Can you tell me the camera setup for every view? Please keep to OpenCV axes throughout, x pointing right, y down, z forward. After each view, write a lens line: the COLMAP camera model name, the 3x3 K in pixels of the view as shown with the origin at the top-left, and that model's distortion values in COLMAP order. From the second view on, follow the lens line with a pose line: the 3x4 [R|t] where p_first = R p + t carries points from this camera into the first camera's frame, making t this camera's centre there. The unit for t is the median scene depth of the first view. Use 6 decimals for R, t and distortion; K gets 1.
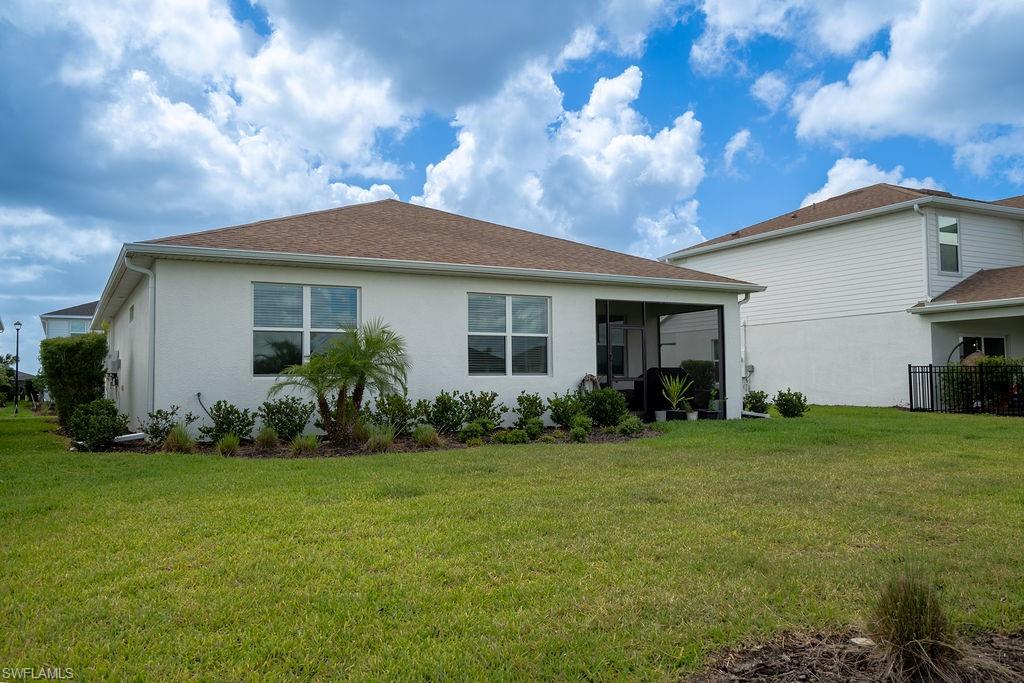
lens RADIAL K [[814.2, 0, 512.0], [0, 814.2, 341.5], [0, 0, 1]] dist [0.059655, 0.002573]
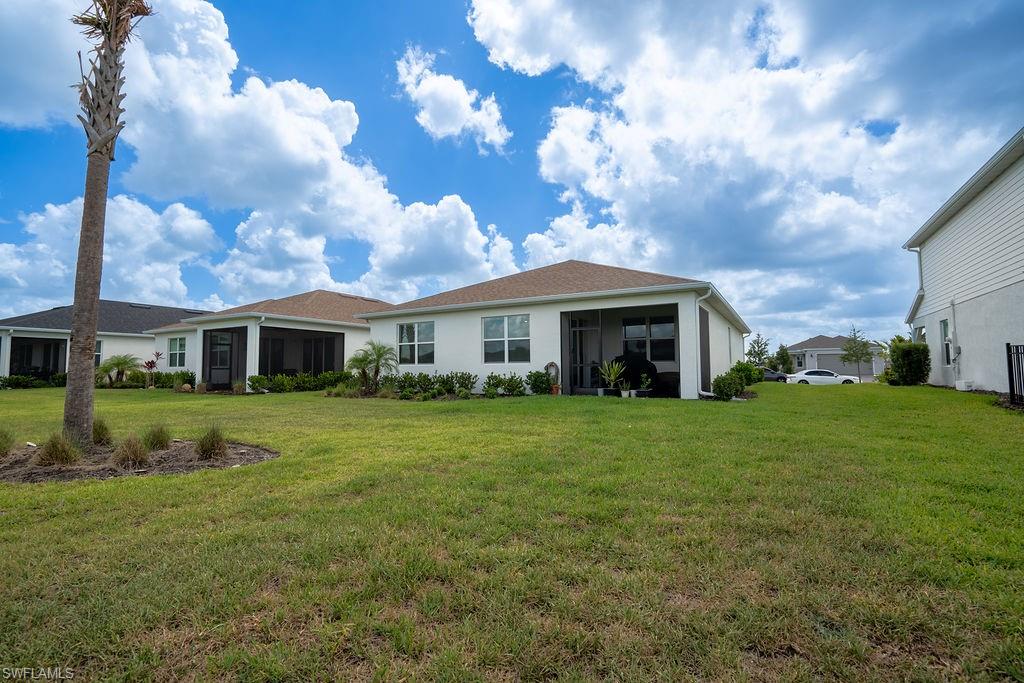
lens RADIAL K [[451.0, 0, 514.2], [0, 451.0, 336.4], [0, 0, 1]] dist [-0.067398, 0.000014]
pose [[0.501957, -0.052523, -0.863296, 0.808011], [0.046408, 0.998352, -0.033756, 0.017839], [0.863646, -0.023120, 0.503568, 0.528687]]
